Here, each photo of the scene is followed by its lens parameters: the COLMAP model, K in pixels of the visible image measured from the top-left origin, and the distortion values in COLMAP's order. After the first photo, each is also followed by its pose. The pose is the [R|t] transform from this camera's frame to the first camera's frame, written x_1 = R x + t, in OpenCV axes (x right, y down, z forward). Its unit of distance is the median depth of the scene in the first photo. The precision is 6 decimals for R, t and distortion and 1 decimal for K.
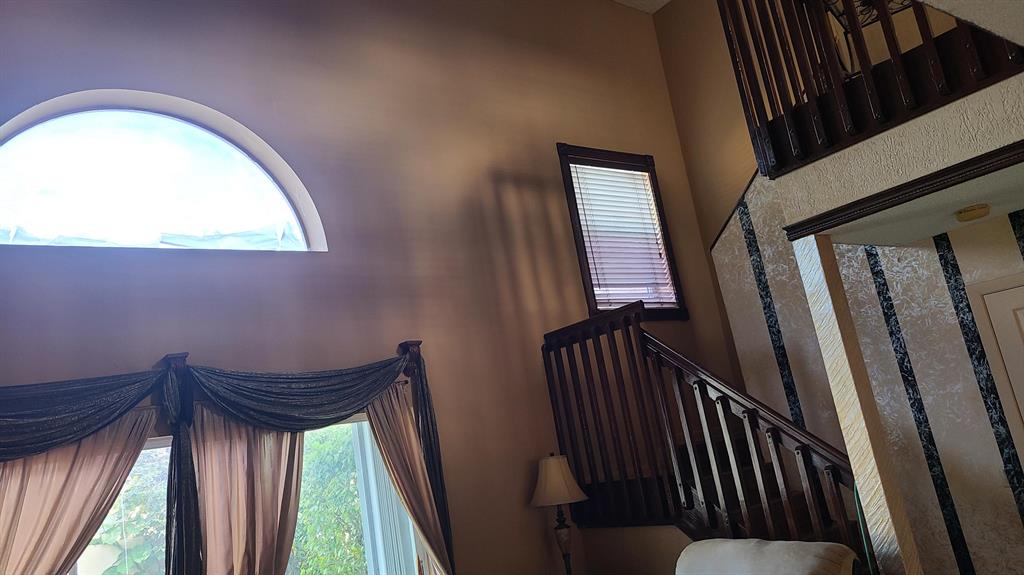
lens RADIAL K [[770.9, 0, 514.3], [0, 770.9, 275.1], [0, 0, 1]] dist [0.043139, -0.005468]
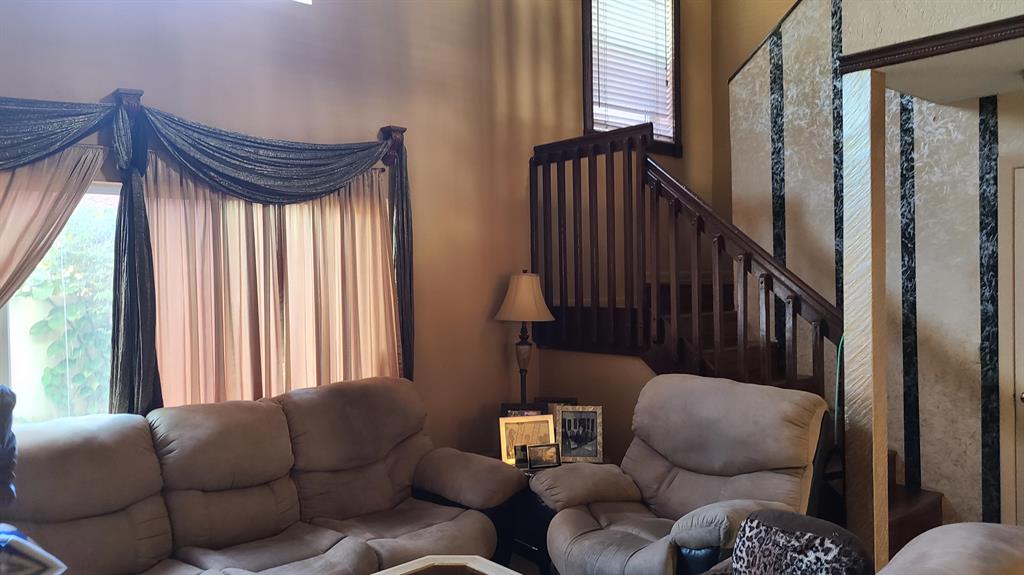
lens RADIAL K [[776.6, 0, 514.9], [0, 776.6, 282.6], [0, 0, 1]] dist [0.043463, -0.005357]
pose [[0.986333, 0.144137, 0.079819, -0.042472], [-0.158472, 0.962503, 0.220170, 0.039443], [-0.045092, -0.229810, 0.972190, 0.067894]]
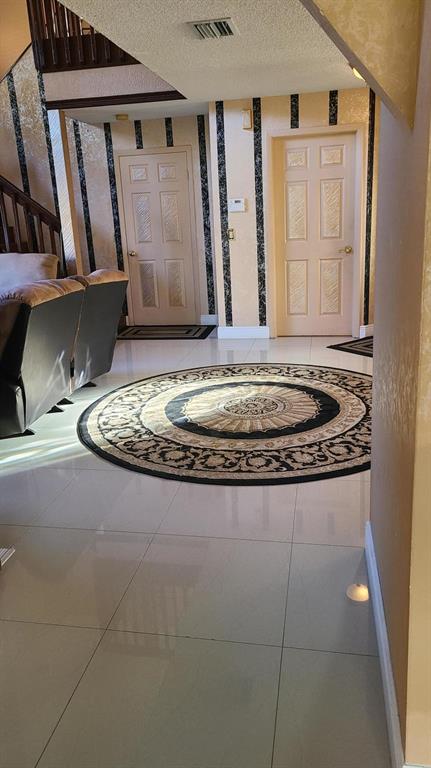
lens RADIAL K [[571.5, 0, 214.4], [0, 571.5, 385.7], [0, 0, 1]] dist [0.046830, -0.012261]
pose [[0.739871, -0.067759, 0.669327, -0.328991], [-0.219715, 0.916021, 0.335605, 0.011632], [-0.635858, -0.395366, 0.662850, -0.500130]]
